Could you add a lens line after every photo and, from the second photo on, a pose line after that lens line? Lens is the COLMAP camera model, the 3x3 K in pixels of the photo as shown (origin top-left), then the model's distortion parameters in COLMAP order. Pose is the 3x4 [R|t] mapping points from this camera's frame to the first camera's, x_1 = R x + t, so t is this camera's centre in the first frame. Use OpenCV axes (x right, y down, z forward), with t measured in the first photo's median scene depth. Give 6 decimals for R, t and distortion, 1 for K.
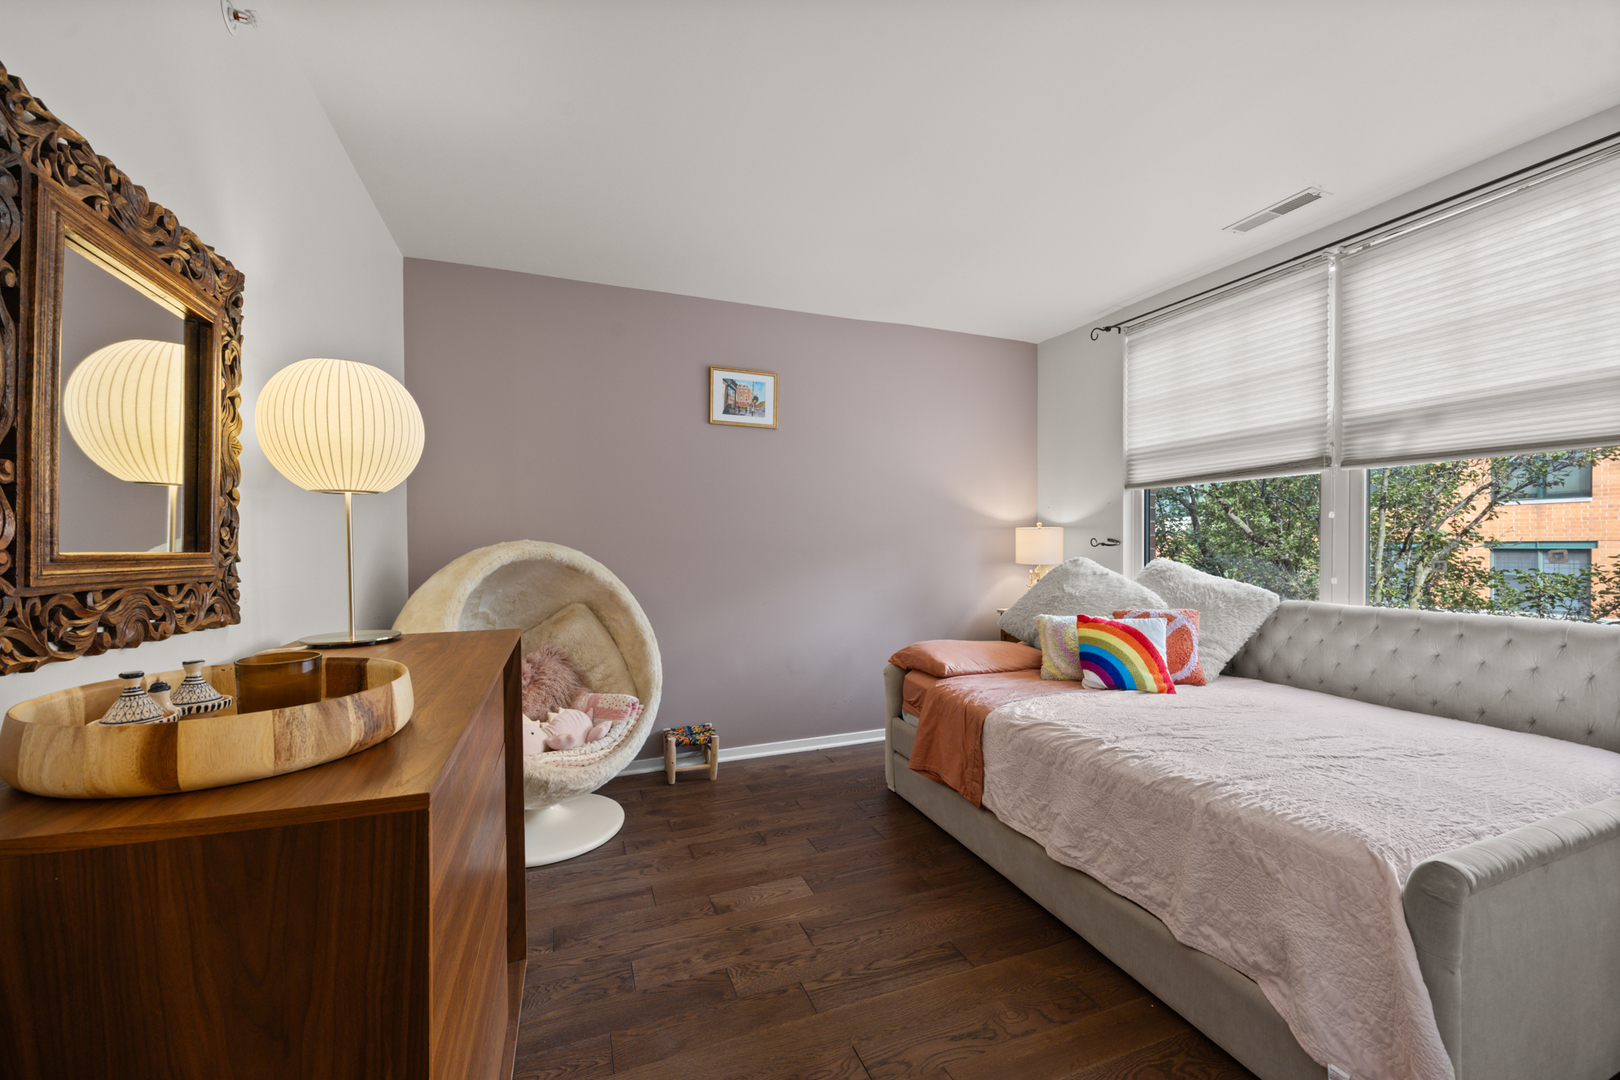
lens RADIAL K [[634.9, 0, 810.3], [0, 634.9, 543.3], [0, 0, 1]] dist [0.000503, -0.000182]
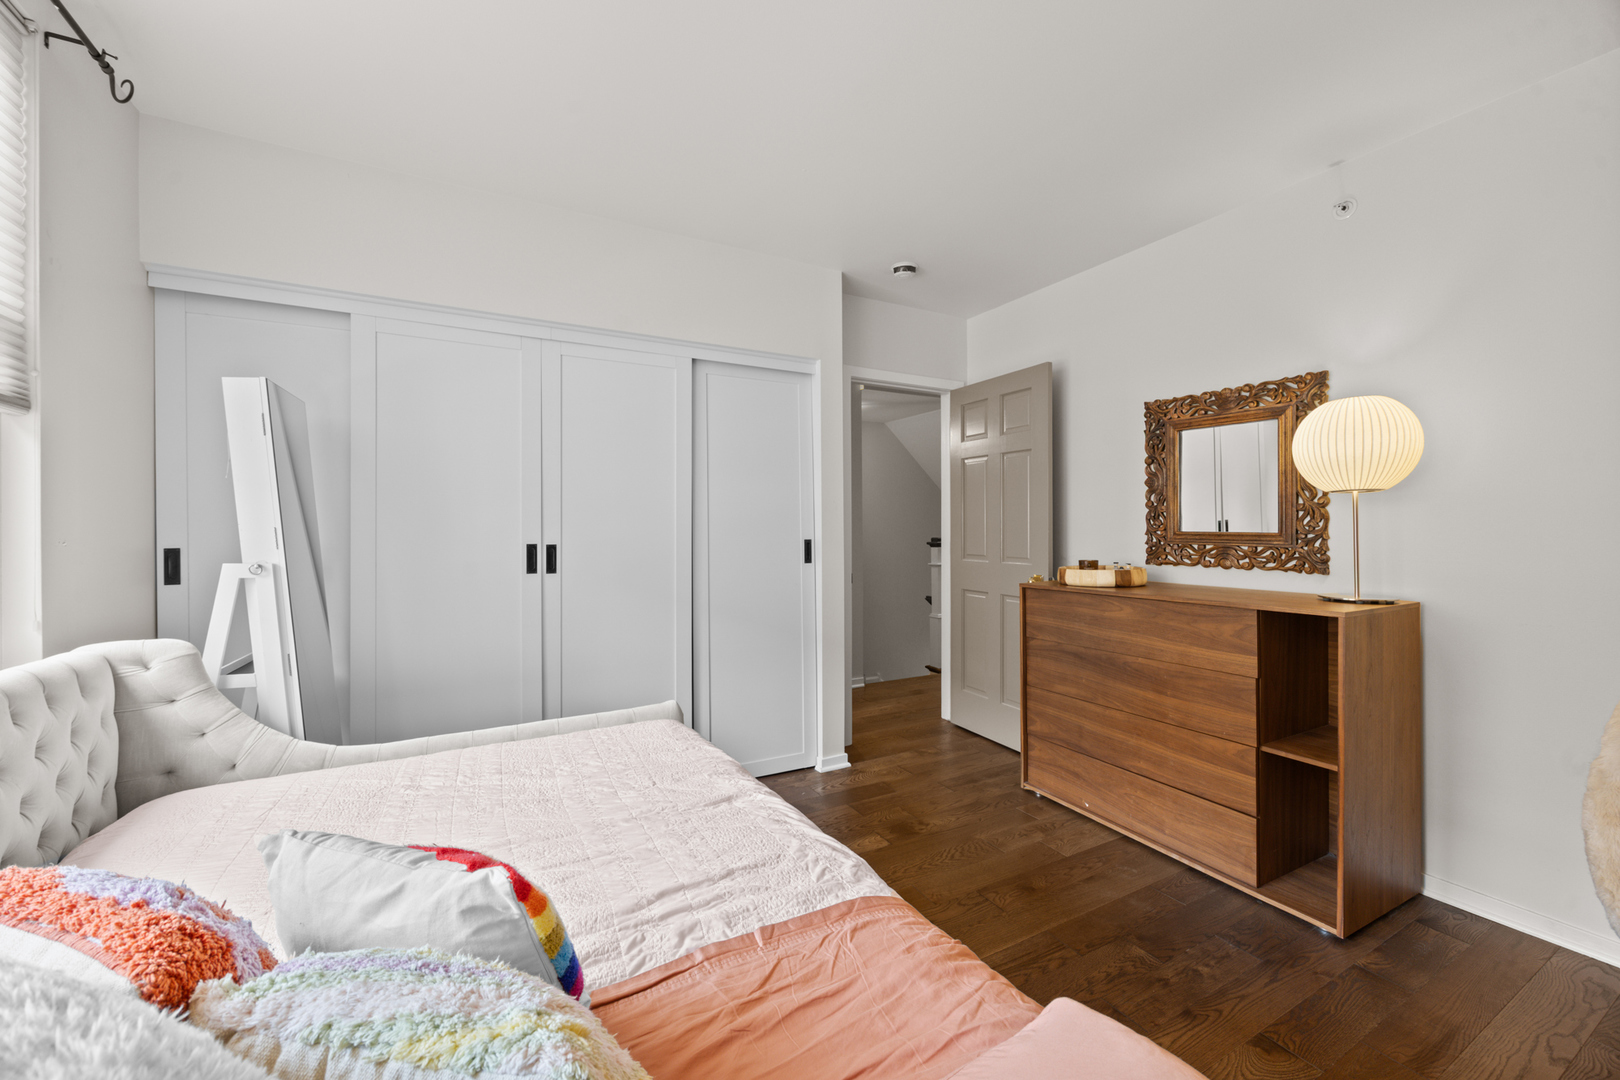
lens RADIAL K [[634.9, 0, 813.5], [0, 634.9, 535.1], [0, 0, 1]] dist [0.000503, -0.000182]
pose [[-0.991826, 0.007056, -0.127400, 0.564690], [0.007377, 0.999971, -0.002046, 0.008813], [0.127382, -0.002969, -0.991849, 2.057103]]
